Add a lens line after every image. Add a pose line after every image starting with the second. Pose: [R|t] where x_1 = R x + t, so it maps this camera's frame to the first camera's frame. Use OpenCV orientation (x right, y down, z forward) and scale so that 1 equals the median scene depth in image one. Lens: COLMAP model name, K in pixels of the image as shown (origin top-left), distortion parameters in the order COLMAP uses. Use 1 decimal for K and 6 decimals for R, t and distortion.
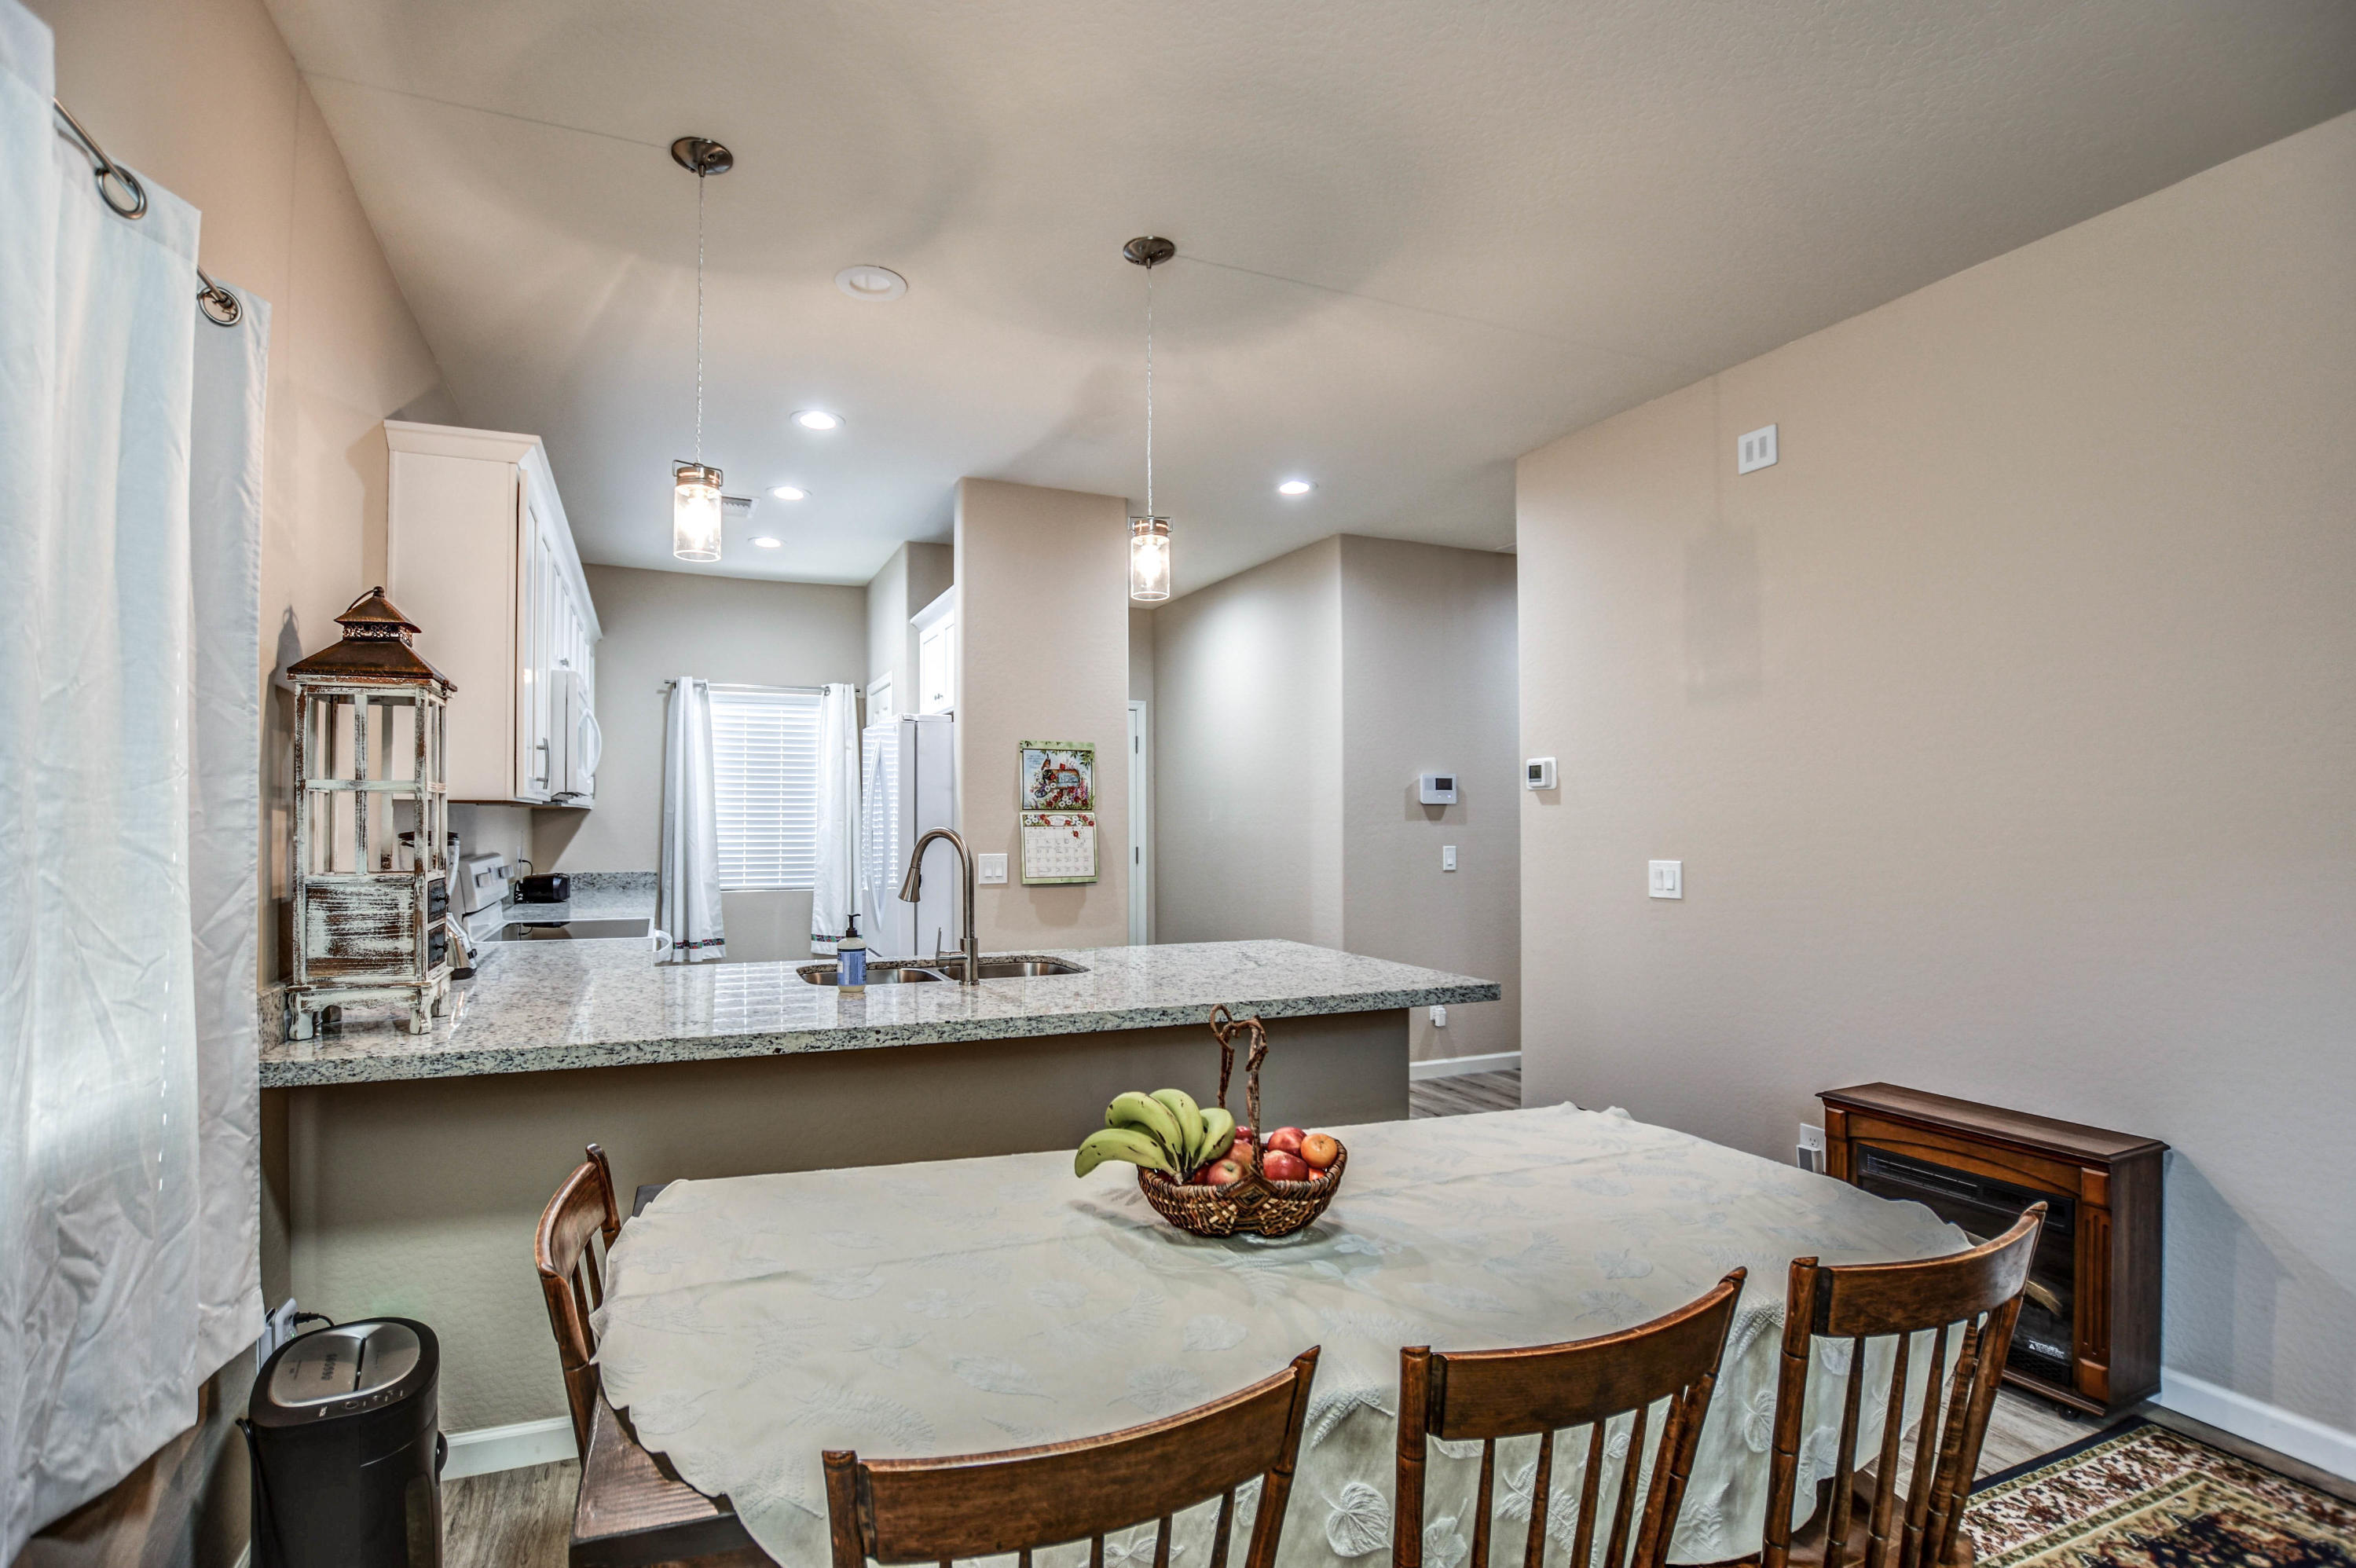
lens RADIAL K [[1059.8, 0, 1100.3], [0, 1059.8, 819.6], [0, 0, 1]] dist [-0.031223, 0.004586]
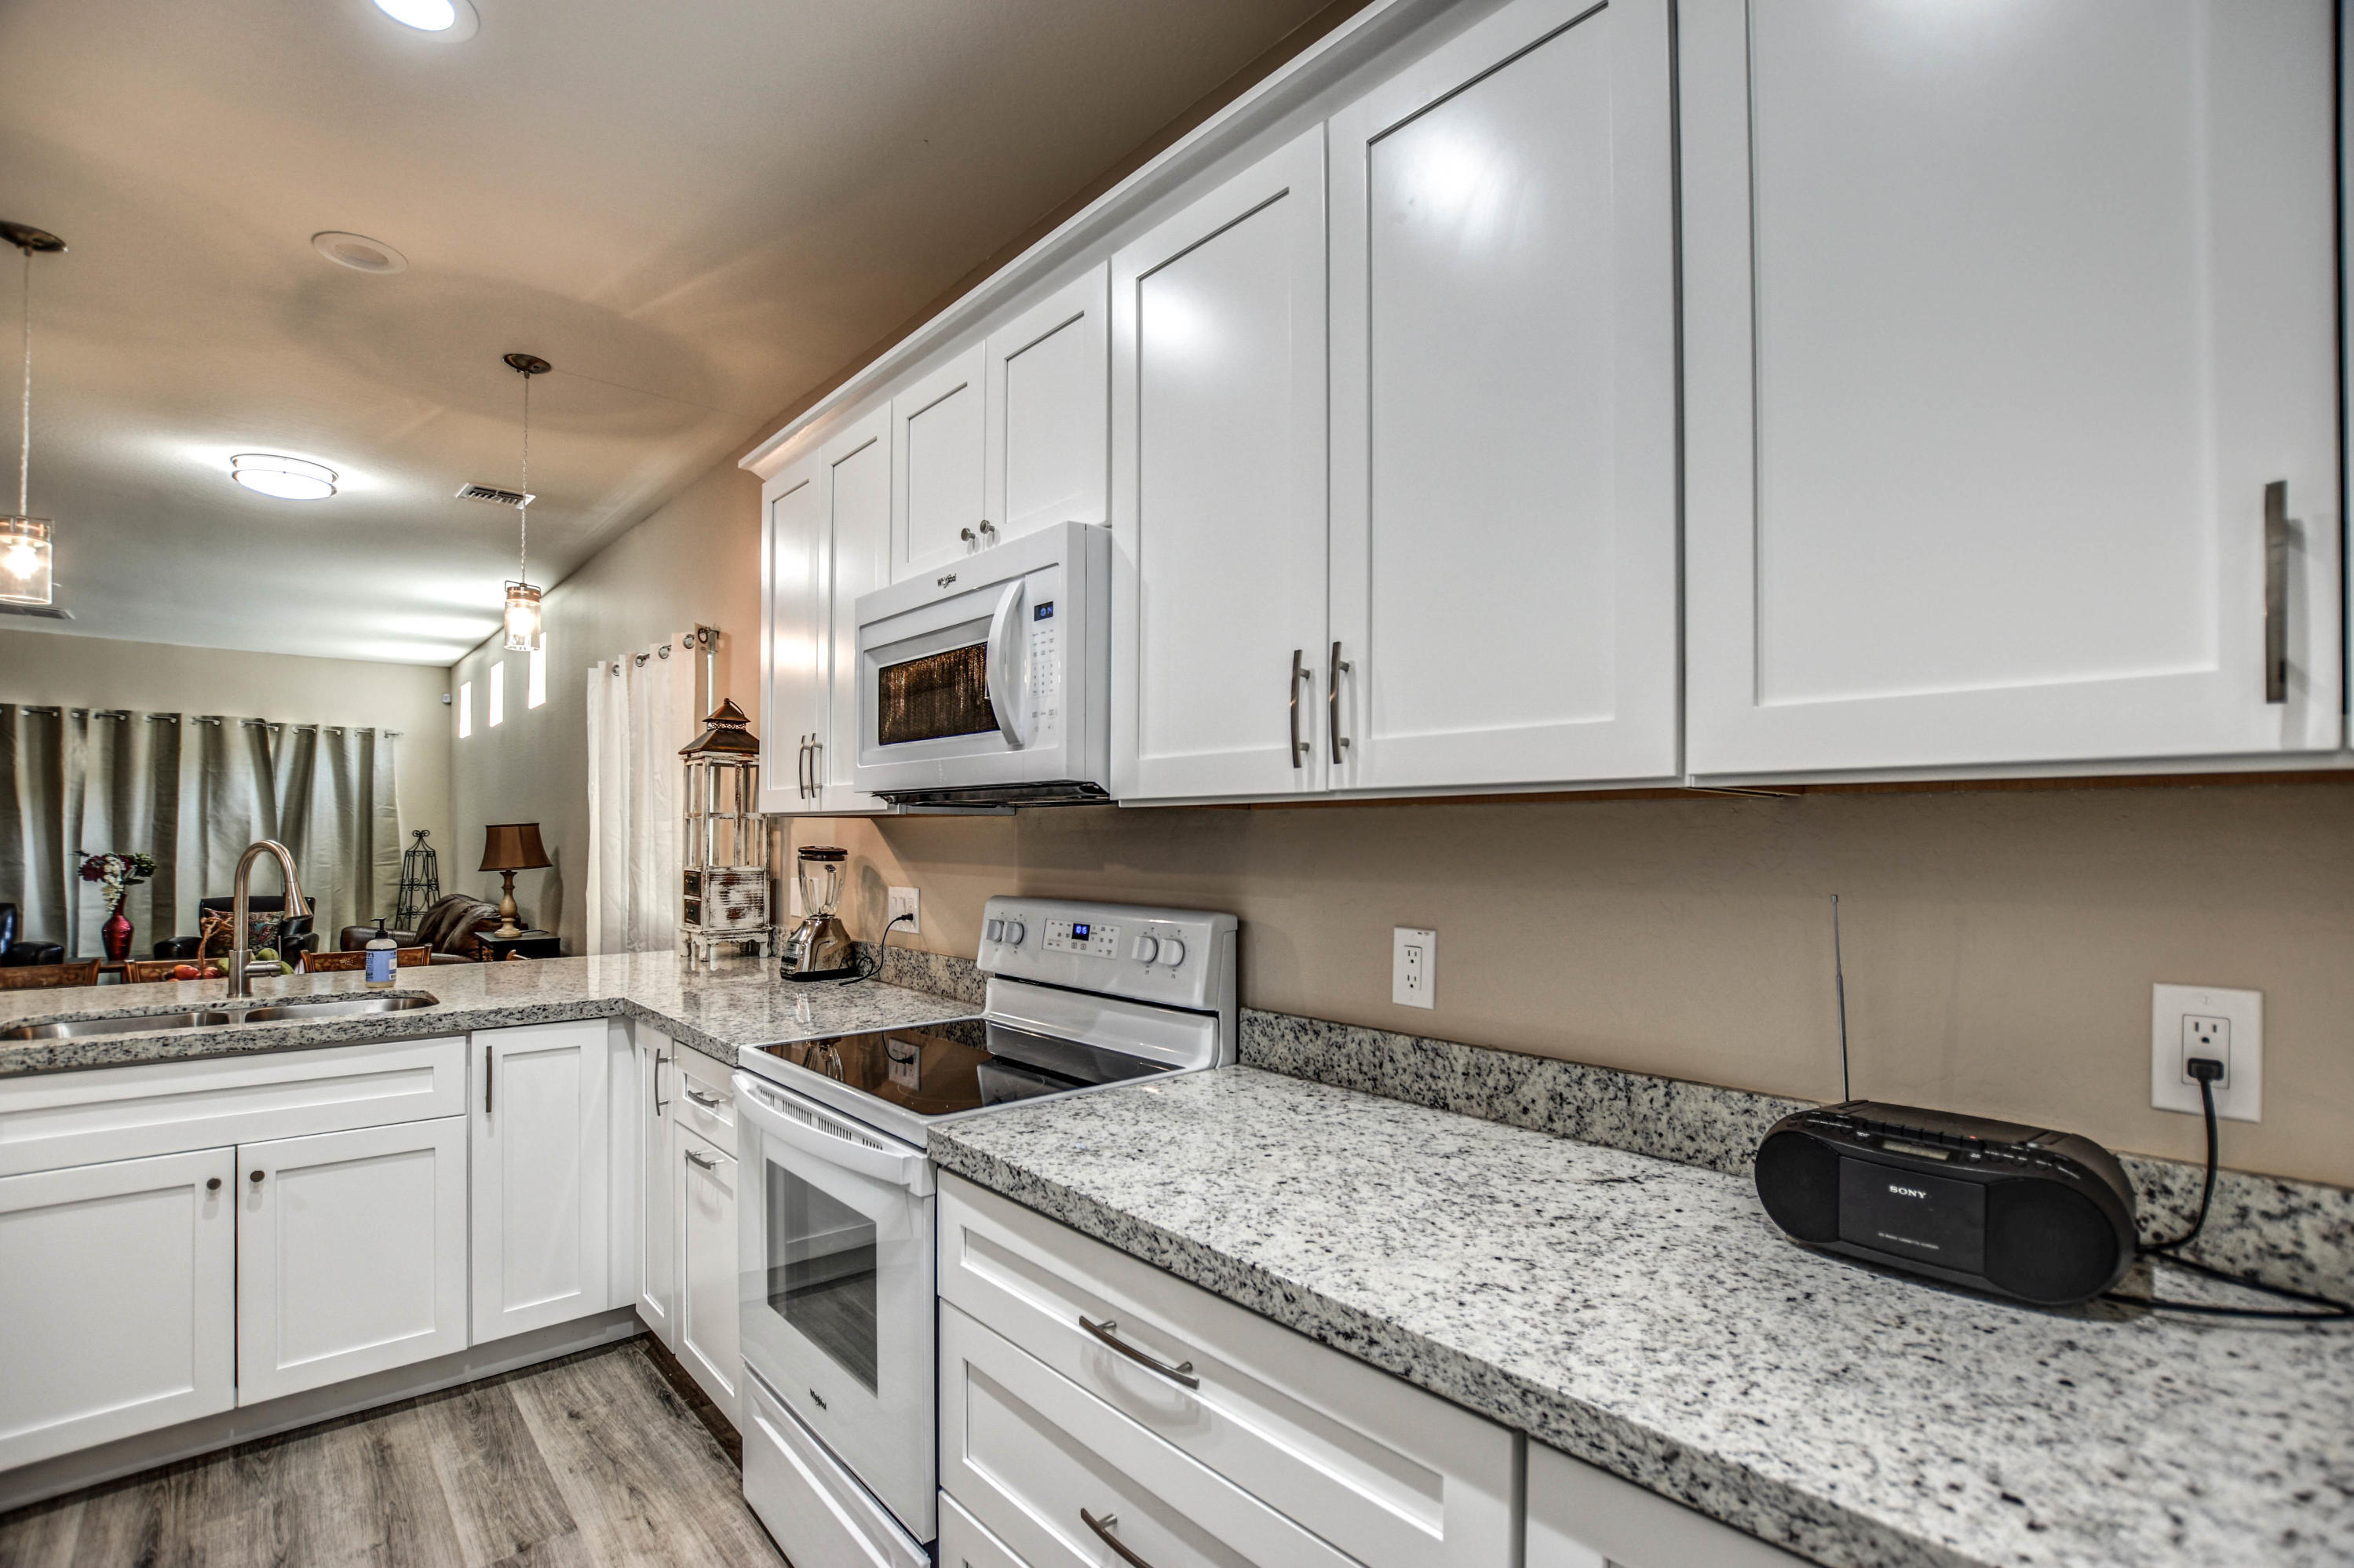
lens RADIAL K [[1058.8, 0, 1181.7], [0, 1058.8, 836.6], [0, 0, 1]] dist [-0.031223, 0.004586]
pose [[-0.940017, -0.007589, -0.341044, -0.512184], [-0.007909, 0.999969, -0.000451, -0.001499], [0.341036, 0.002273, -0.940047, 1.822066]]
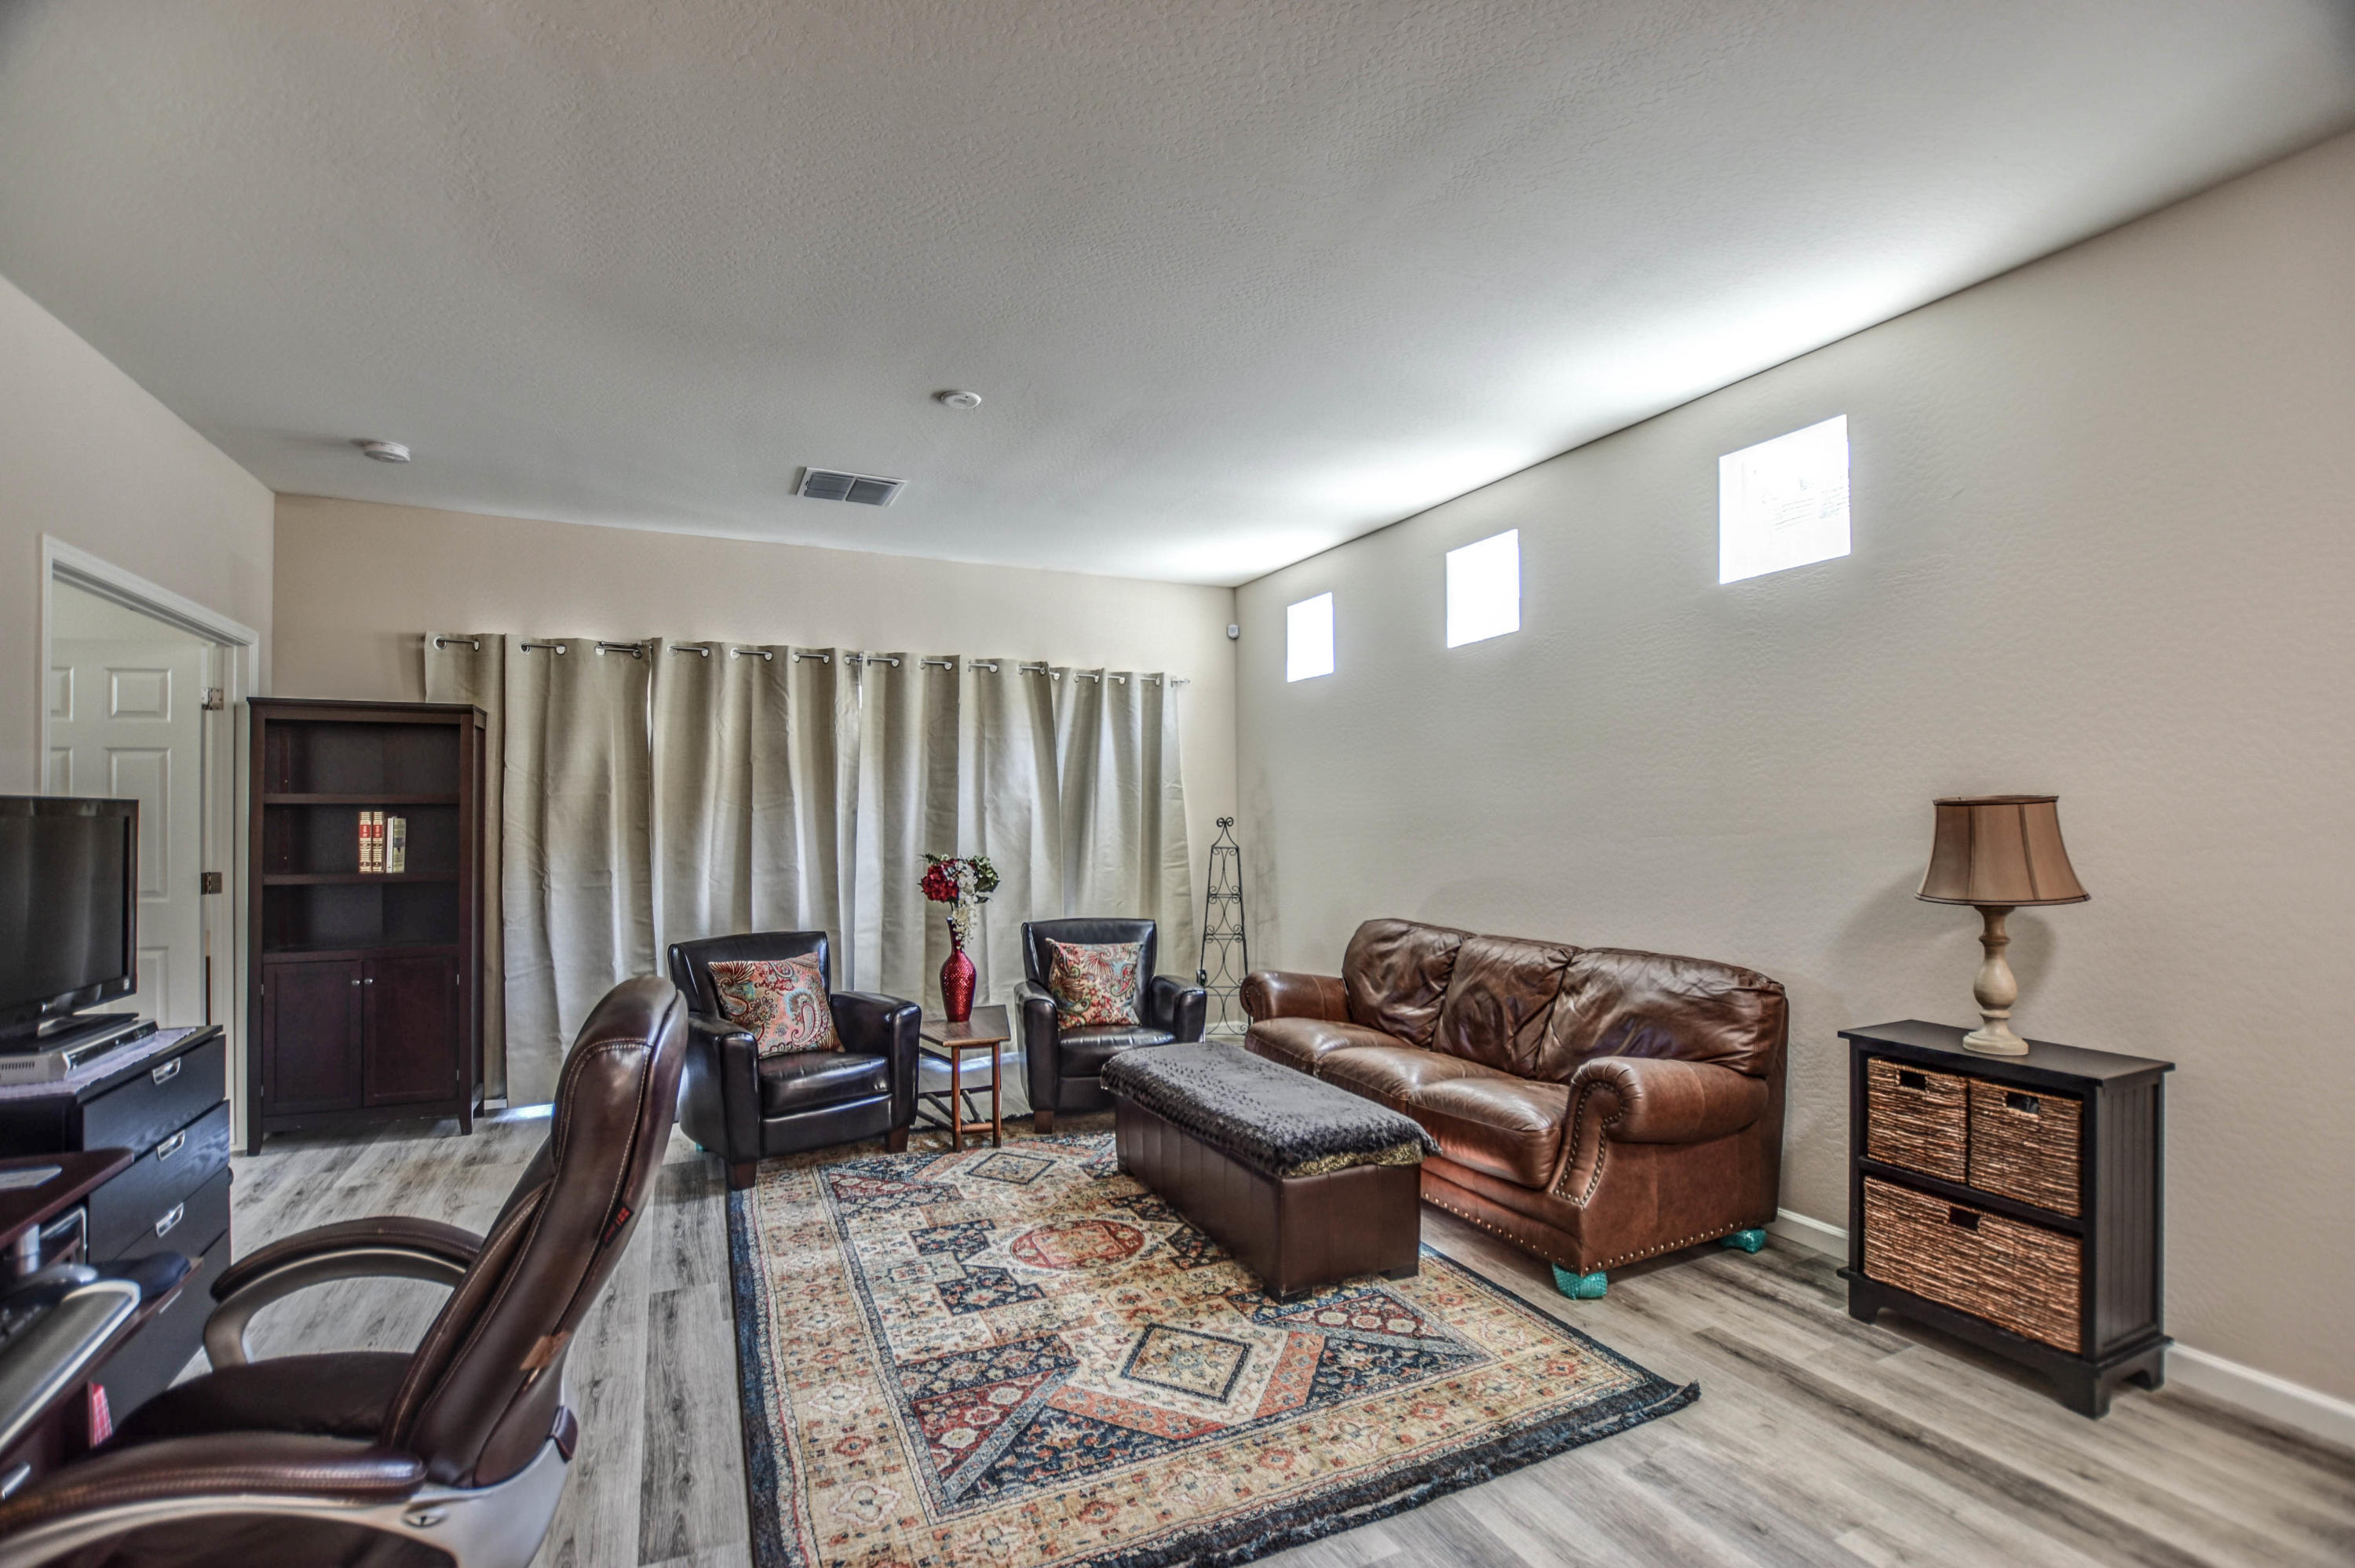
lens RADIAL K [[1059.2, 0, 1183.8], [0, 1059.2, 802.4], [0, 0, 1]] dist [-0.031223, 0.004586]
pose [[-0.997359, 0.002279, -0.072589, 0.612923], [0.003280, 0.999901, -0.013672, -0.004200], [0.072551, -0.013874, -0.997268, 0.529222]]
